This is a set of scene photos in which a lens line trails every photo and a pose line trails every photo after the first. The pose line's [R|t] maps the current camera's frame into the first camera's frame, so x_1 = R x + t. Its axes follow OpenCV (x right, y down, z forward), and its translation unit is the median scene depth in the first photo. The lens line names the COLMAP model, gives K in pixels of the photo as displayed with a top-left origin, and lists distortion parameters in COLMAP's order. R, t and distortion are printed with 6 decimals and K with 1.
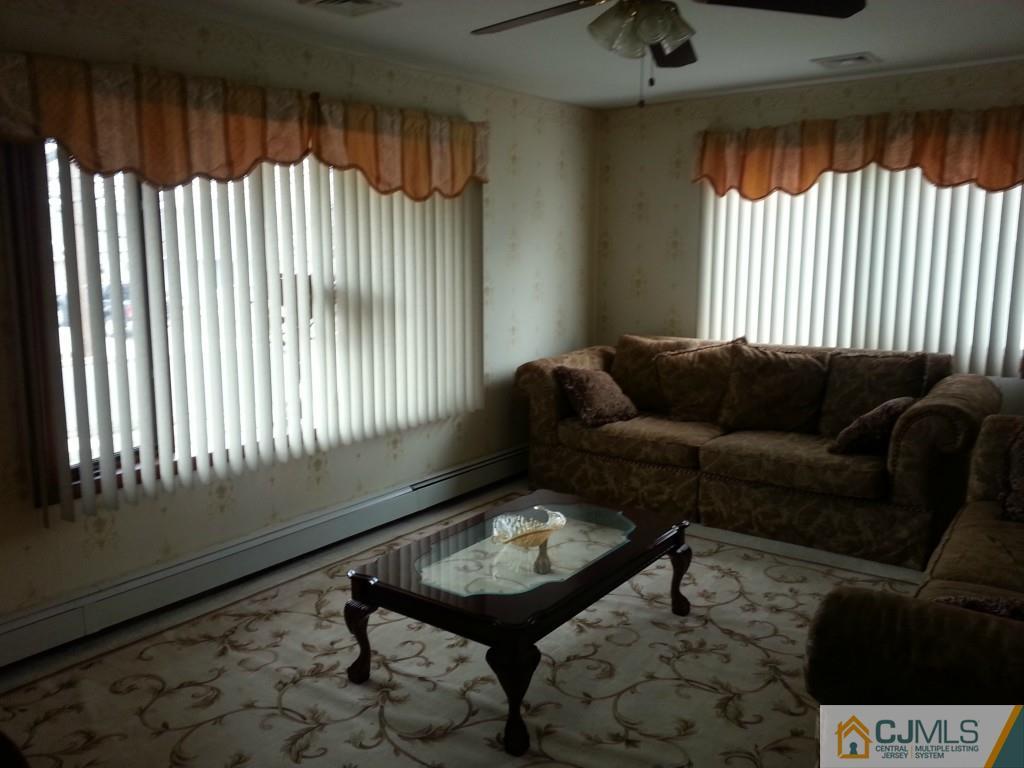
lens RADIAL K [[773.8, 0, 505.5], [0, 773.8, 383.2], [0, 0, 1]] dist [-0.028755, 0.000947]
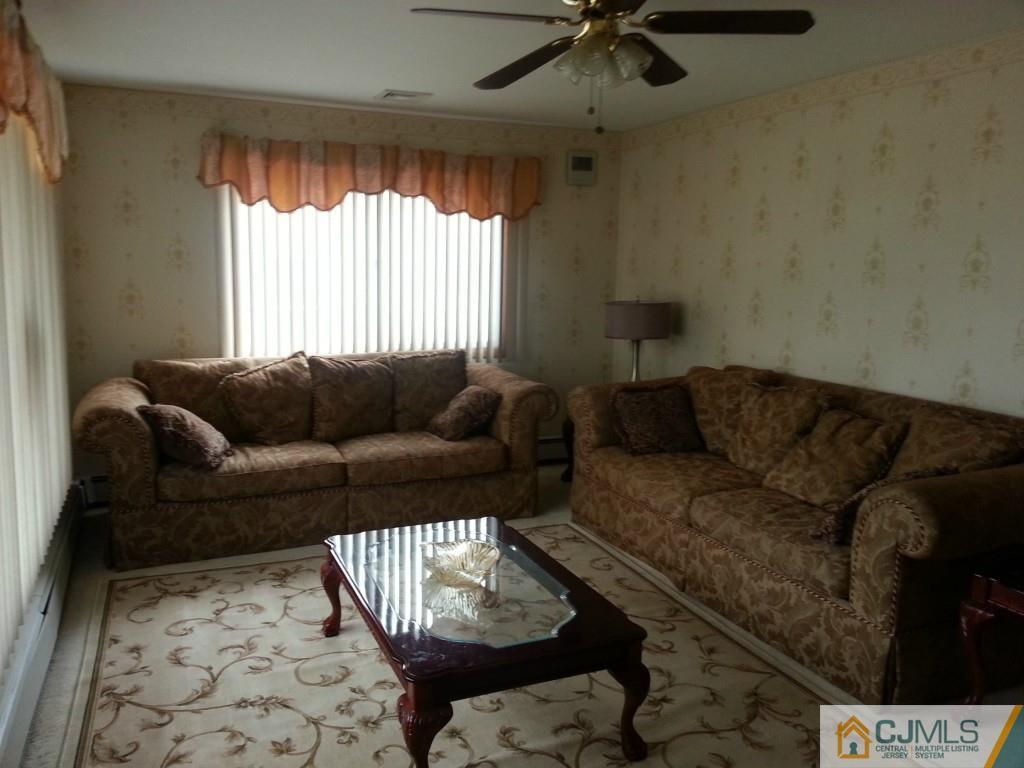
lens RADIAL K [[773.8, 0, 505.7], [0, 773.8, 379.8], [0, 0, 1]] dist [-0.028755, 0.000947]
pose [[0.487793, -0.117071, 0.865073, -0.451332], [0.125727, 0.990057, 0.063091, -0.054327], [-0.863858, 0.077988, 0.497662, 0.293695]]
